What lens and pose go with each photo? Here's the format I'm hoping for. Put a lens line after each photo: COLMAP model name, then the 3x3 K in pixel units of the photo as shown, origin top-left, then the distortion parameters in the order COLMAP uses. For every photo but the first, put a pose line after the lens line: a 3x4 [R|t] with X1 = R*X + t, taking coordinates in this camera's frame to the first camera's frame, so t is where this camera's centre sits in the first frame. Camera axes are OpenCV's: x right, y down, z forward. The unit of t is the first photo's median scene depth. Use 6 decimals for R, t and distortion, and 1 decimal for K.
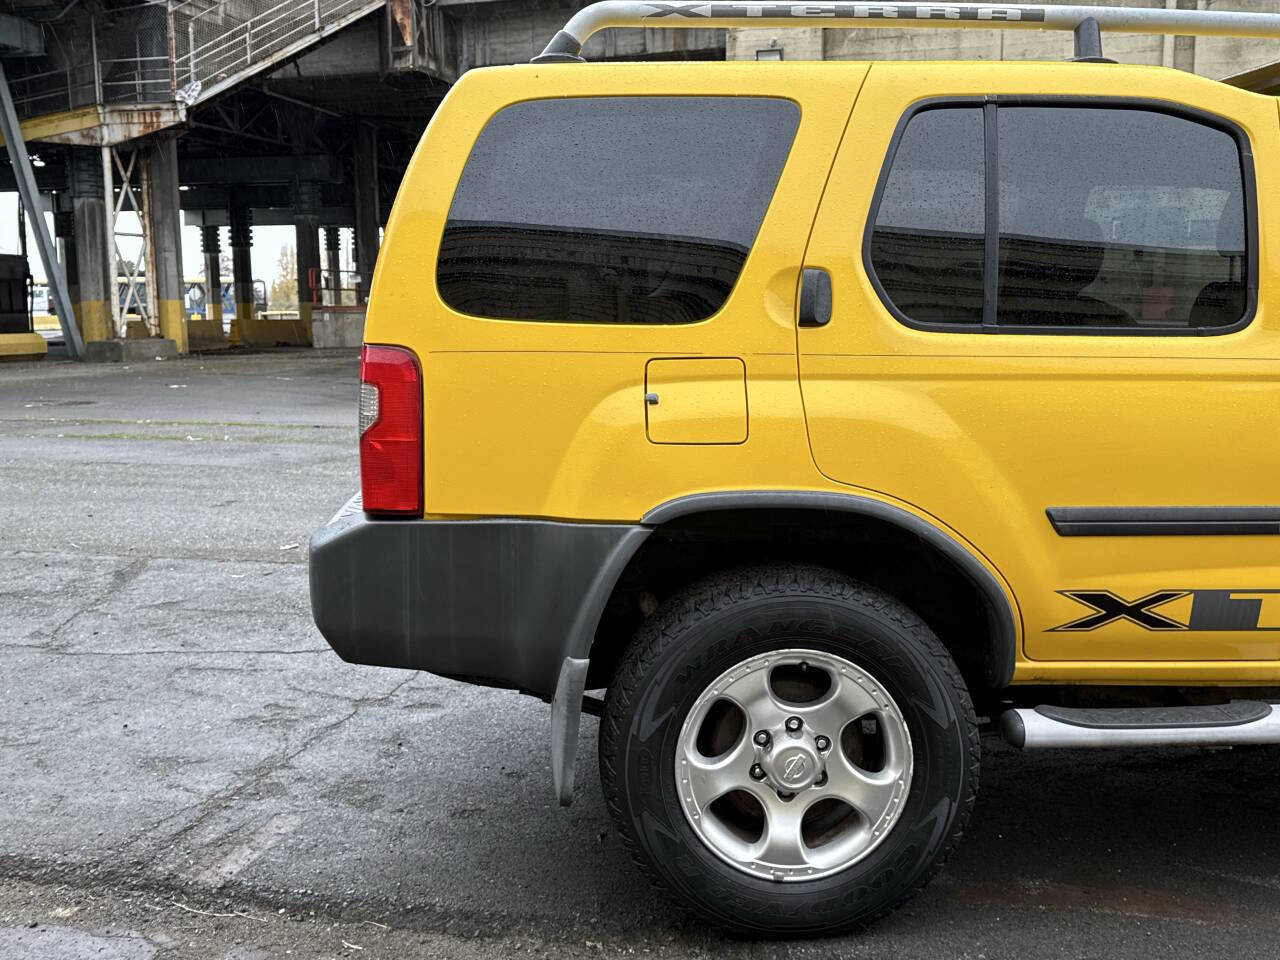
lens RADIAL K [[1285.3, 0, 634.5], [0, 1285.3, 480.9], [0, 0, 1]] dist [0.199848, -0.441492]
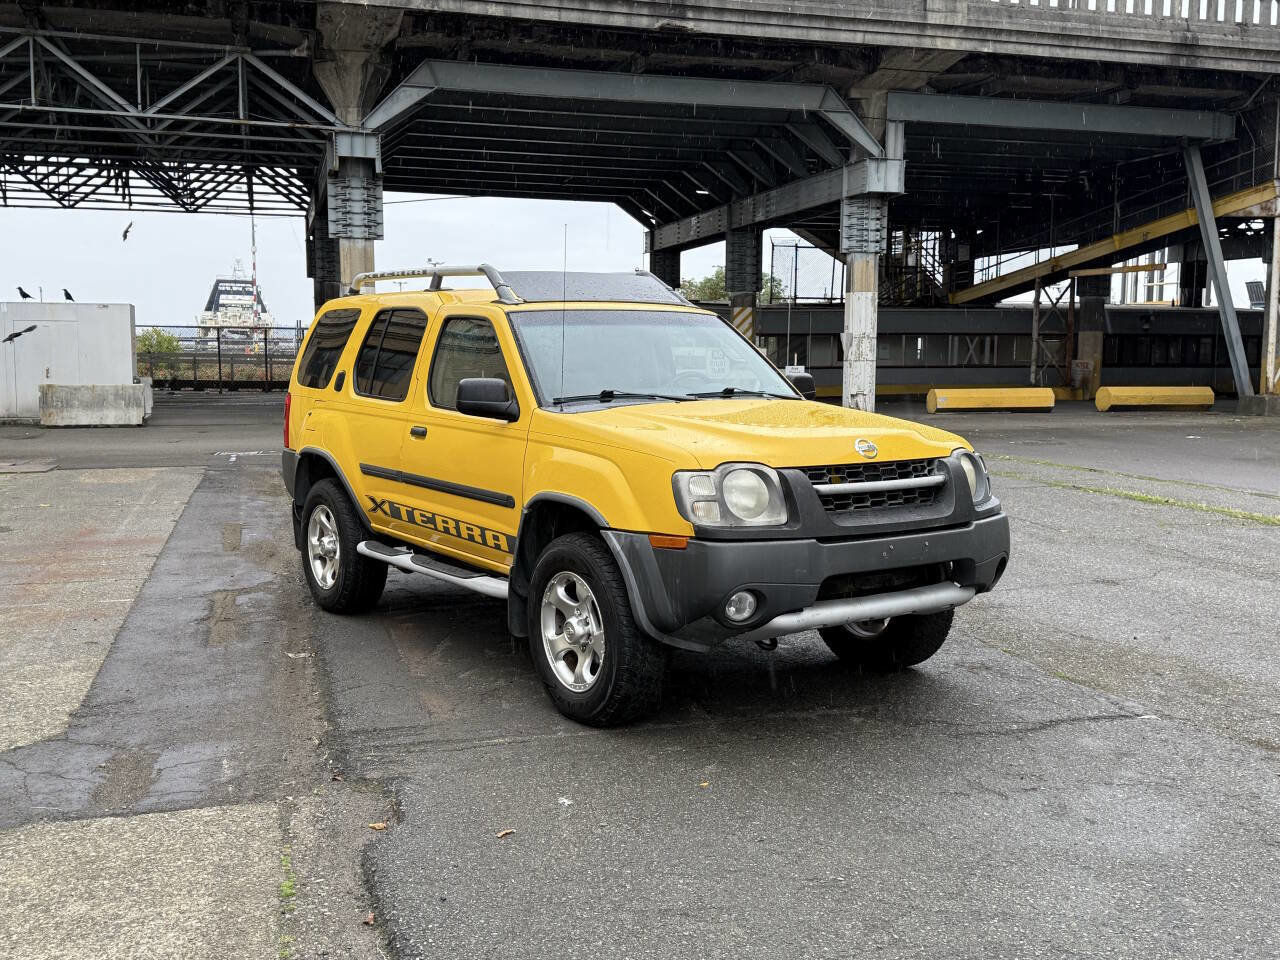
lens RADIAL K [[1287.7, 0, 644.4], [0, 1287.7, 483.0], [0, 0, 1]] dist [0.172173, -0.334607]
pose [[0.523621, 0.094208, -0.846726, 0.263063], [-0.124567, 0.991652, 0.033300, -0.009048], [0.842795, 0.088037, 0.530985, 0.007345]]
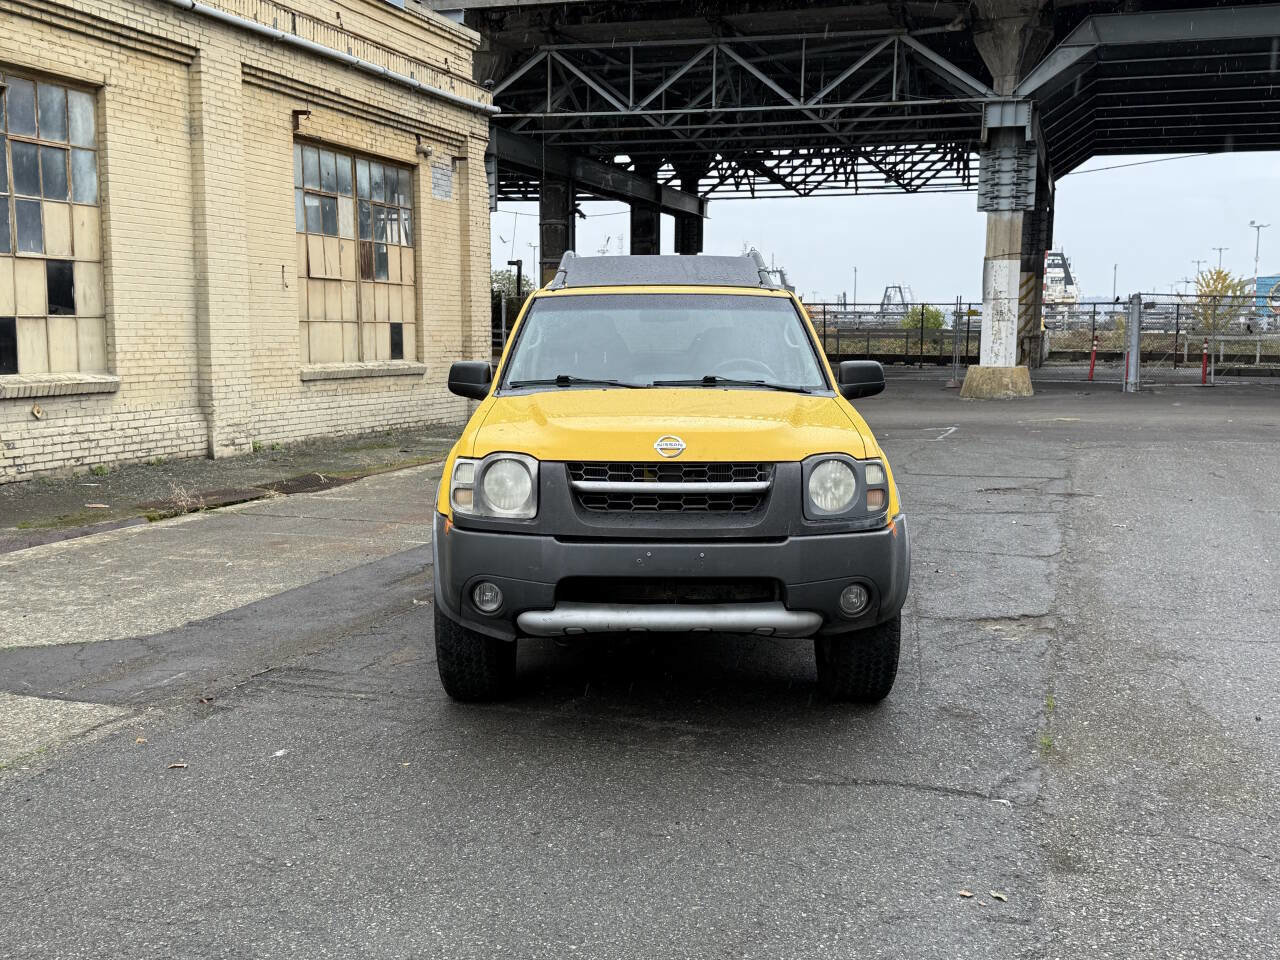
lens RADIAL K [[1287.5, 0, 644.1], [0, 1287.5, 483.2], [0, 0, 1]] dist [0.191871, -0.408694]
pose [[-0.049707, 0.129991, -0.990268, 0.290504], [-0.144907, 0.980064, 0.135925, -0.028598], [0.988196, 0.150253, -0.029880, 0.127890]]
